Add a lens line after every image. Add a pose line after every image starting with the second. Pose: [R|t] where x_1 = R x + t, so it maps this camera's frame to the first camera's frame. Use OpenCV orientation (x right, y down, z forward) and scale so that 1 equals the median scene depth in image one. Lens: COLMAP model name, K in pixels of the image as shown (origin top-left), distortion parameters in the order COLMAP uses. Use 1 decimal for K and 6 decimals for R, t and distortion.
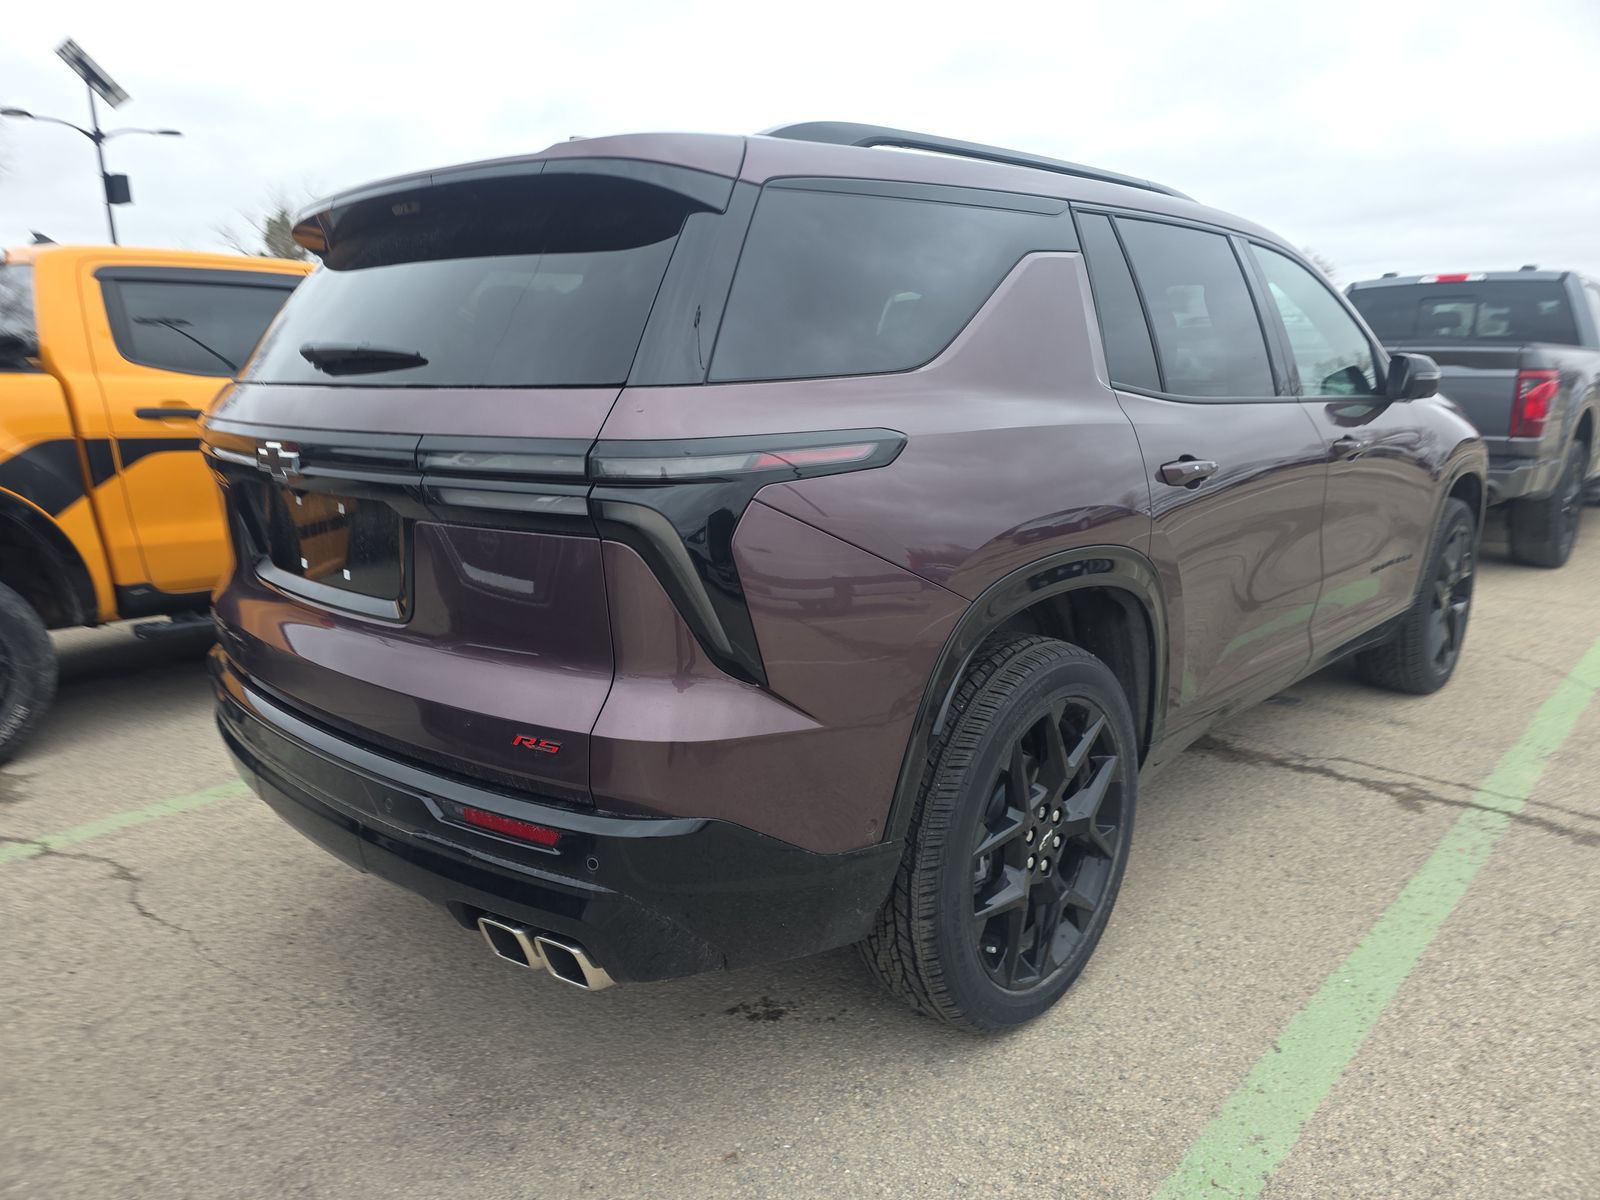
lens RADIAL K [[1065.5, 0, 787.9], [0, 1065.5, 611.7], [0, 0, 1]] dist [0.049604, -0.048152]
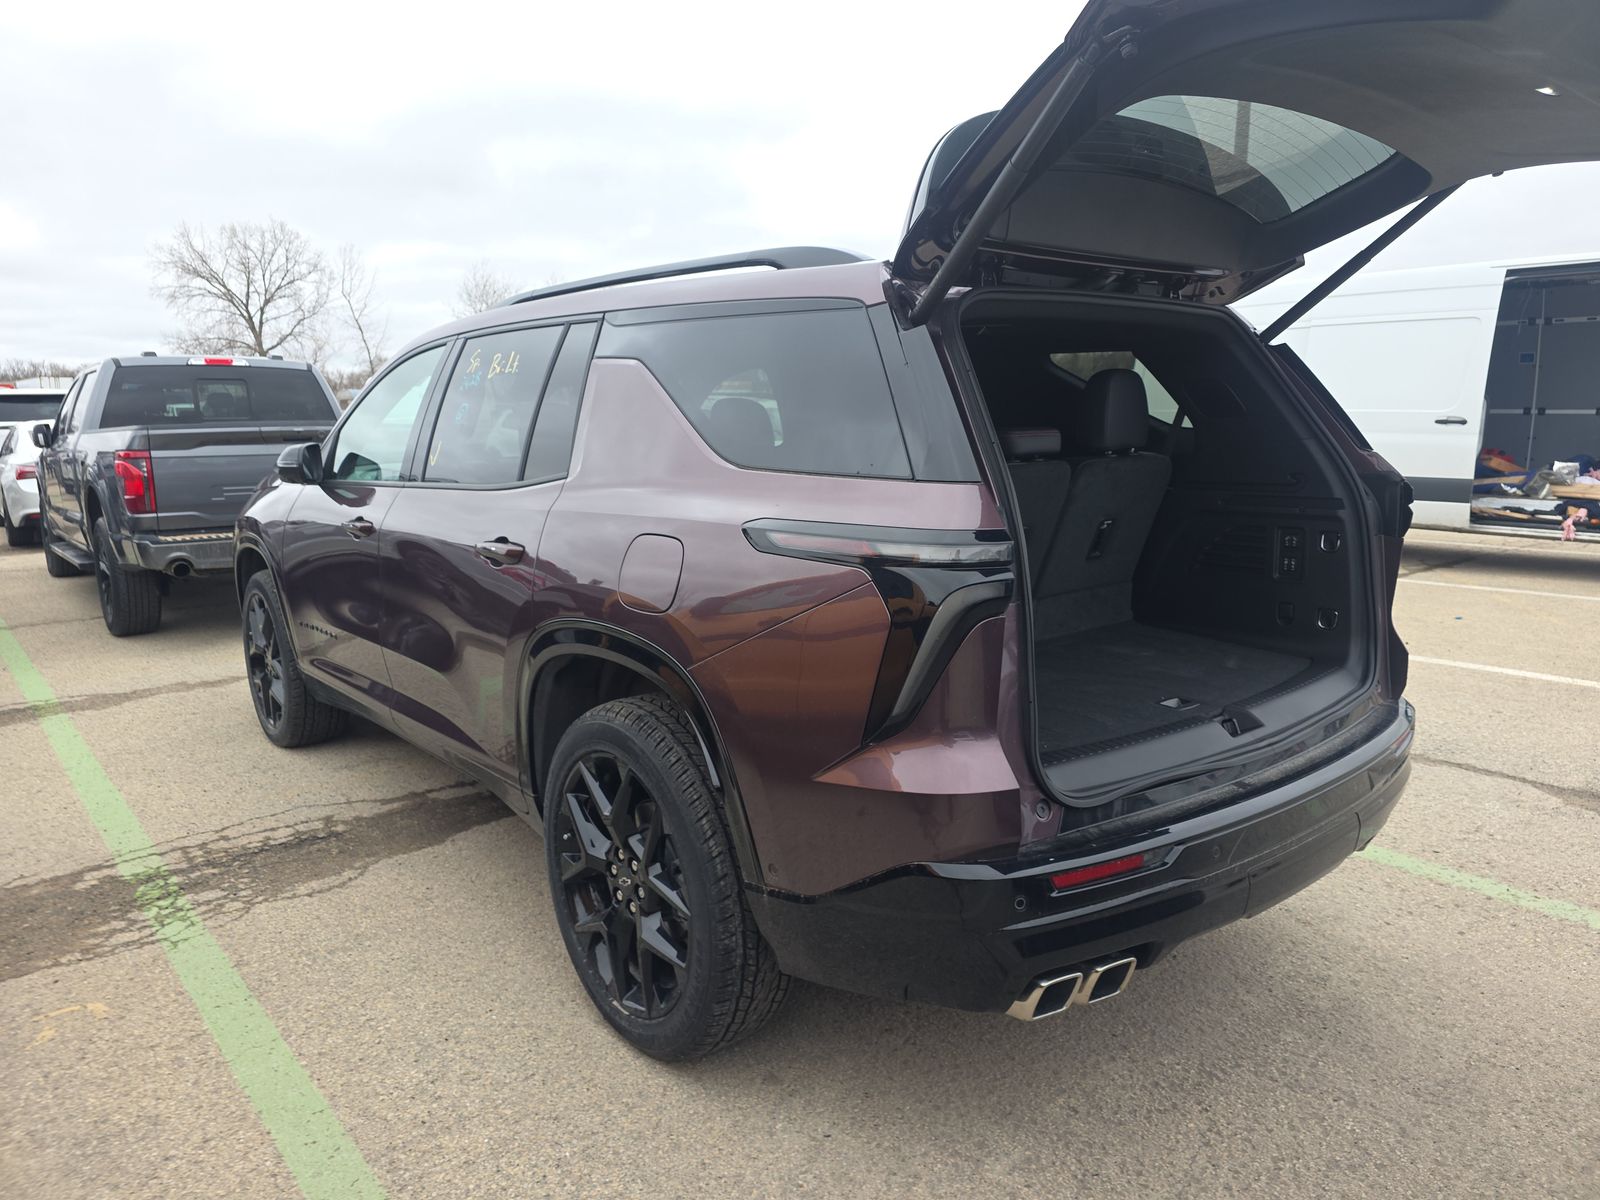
lens RADIAL K [[1065.5, 0, 787.9], [0, 1065.5, 611.7], [0, 0, 1]] dist [0.049604, -0.048152]
pose [[0.132122, -0.174134, 0.975818, -1.513347], [0.239153, 0.960966, 0.139103, -0.322323], [-0.961951, 0.214991, 0.168609, 1.261837]]
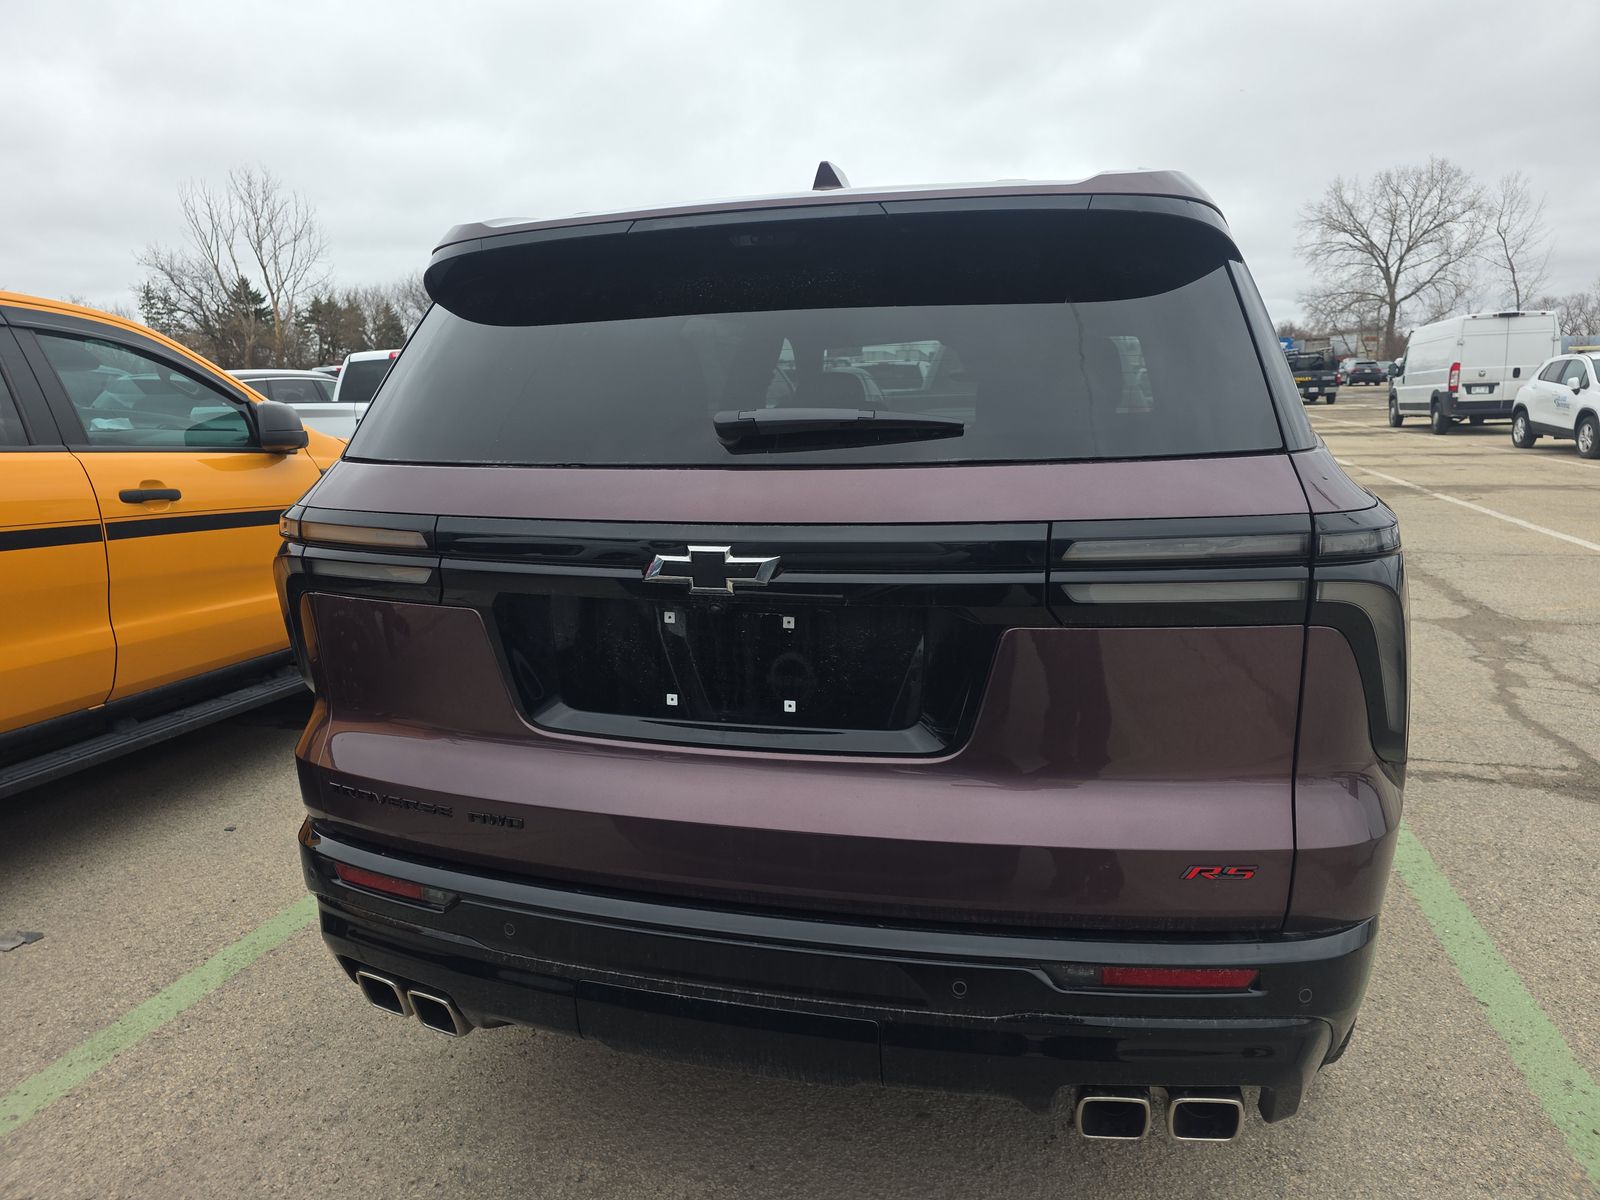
lens RADIAL K [[1065.5, 0, 787.9], [0, 1065.5, 611.7], [0, 0, 1]] dist [0.049604, -0.048152]
pose [[0.890214, -0.104559, 0.443381, -0.705524], [0.119816, 0.992775, -0.006447, -0.092578], [-0.439504, 0.058863, 0.896310, 0.292403]]
